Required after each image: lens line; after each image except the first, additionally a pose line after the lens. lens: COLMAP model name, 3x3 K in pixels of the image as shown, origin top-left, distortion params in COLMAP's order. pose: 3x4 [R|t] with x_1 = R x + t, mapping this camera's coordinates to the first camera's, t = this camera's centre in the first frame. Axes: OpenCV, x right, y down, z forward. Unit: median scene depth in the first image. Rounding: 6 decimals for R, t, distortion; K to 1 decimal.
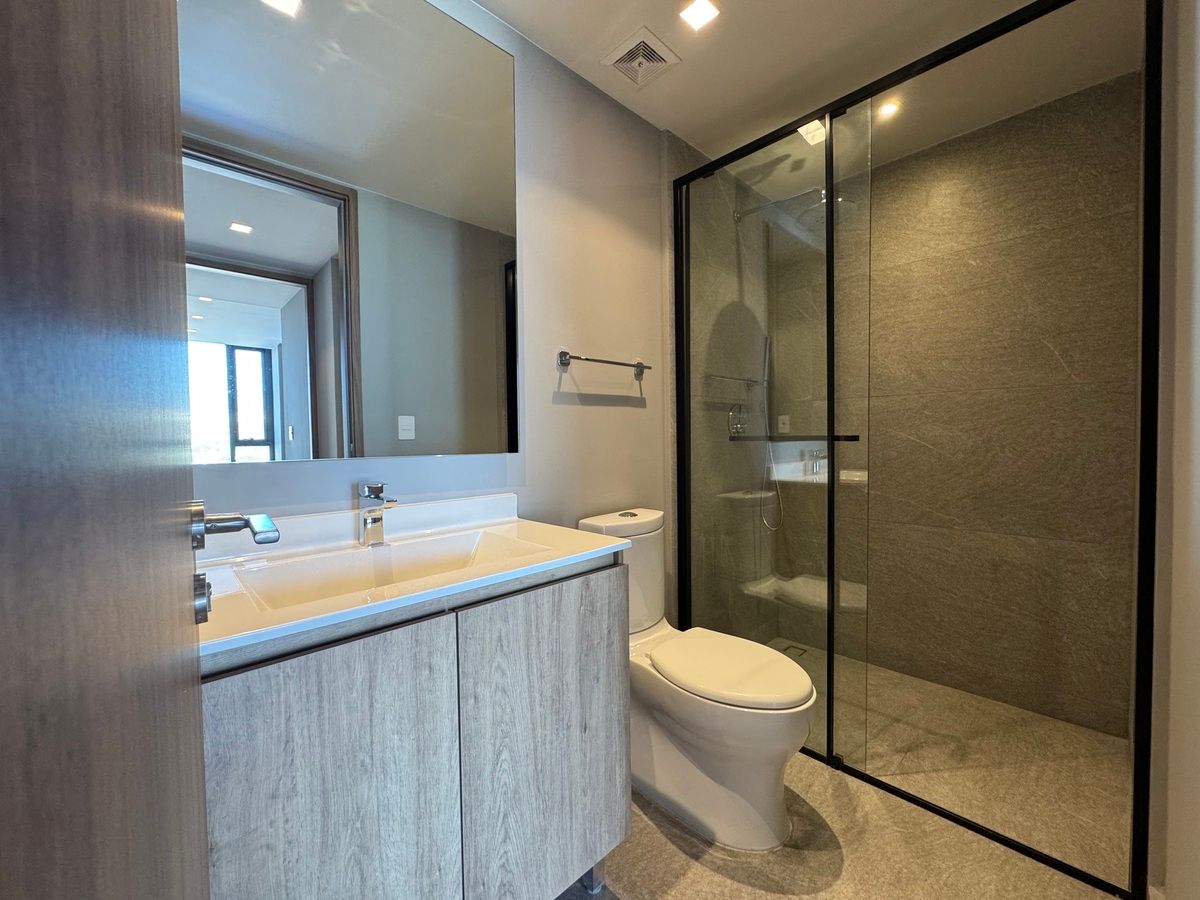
lens RADIAL K [[478.2, 0, 600.0], [0, 478.2, 450.0], [0, 0, 1]] dist [-0.001501, 0.000158]
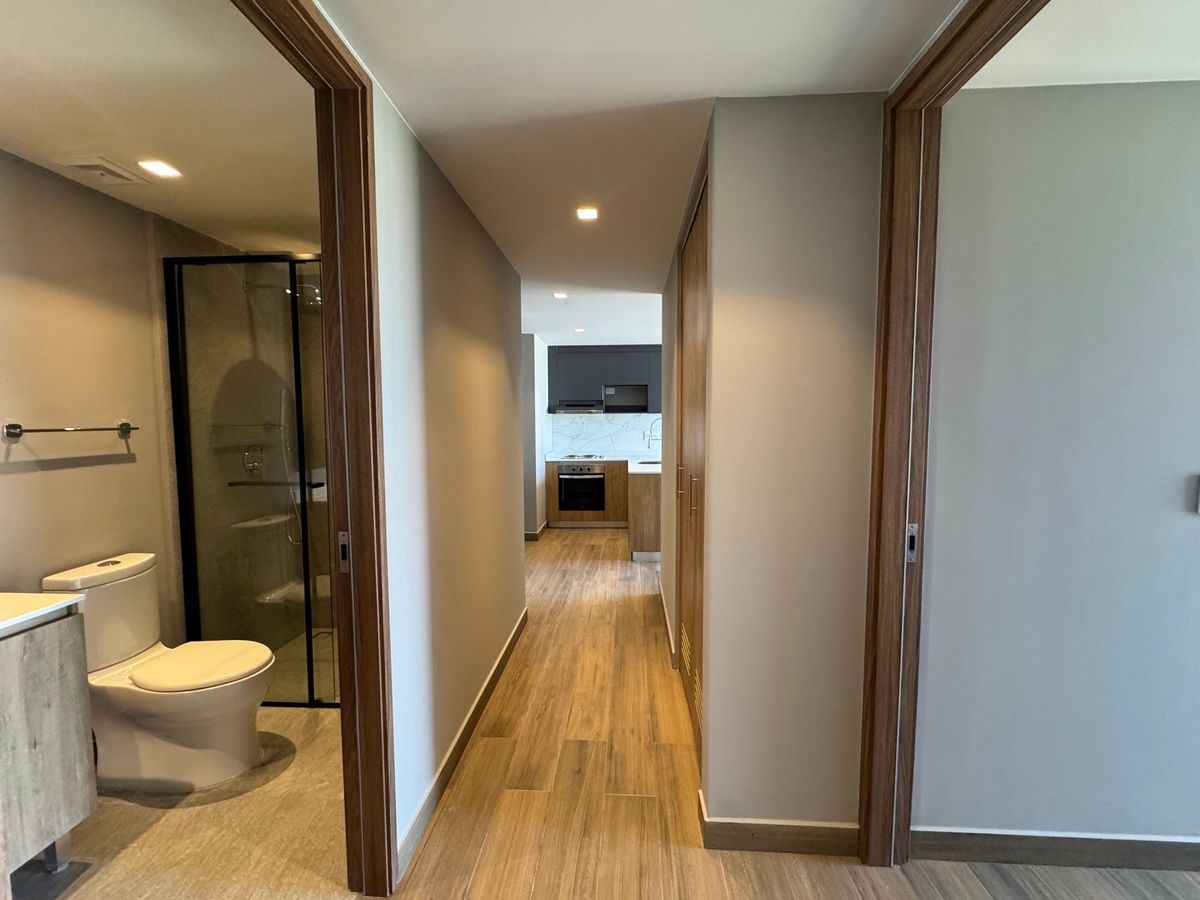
lens RADIAL K [[478.2, 0, 600.0], [0, 478.2, 450.0], [0, 0, 1]] dist [-0.001501, 0.000158]
pose [[0.731403, -0.031288, 0.681227, 0.180765], [0.010205, 0.999337, 0.034941, -0.200521], [-0.681869, -0.018604, 0.731238, -0.772662]]
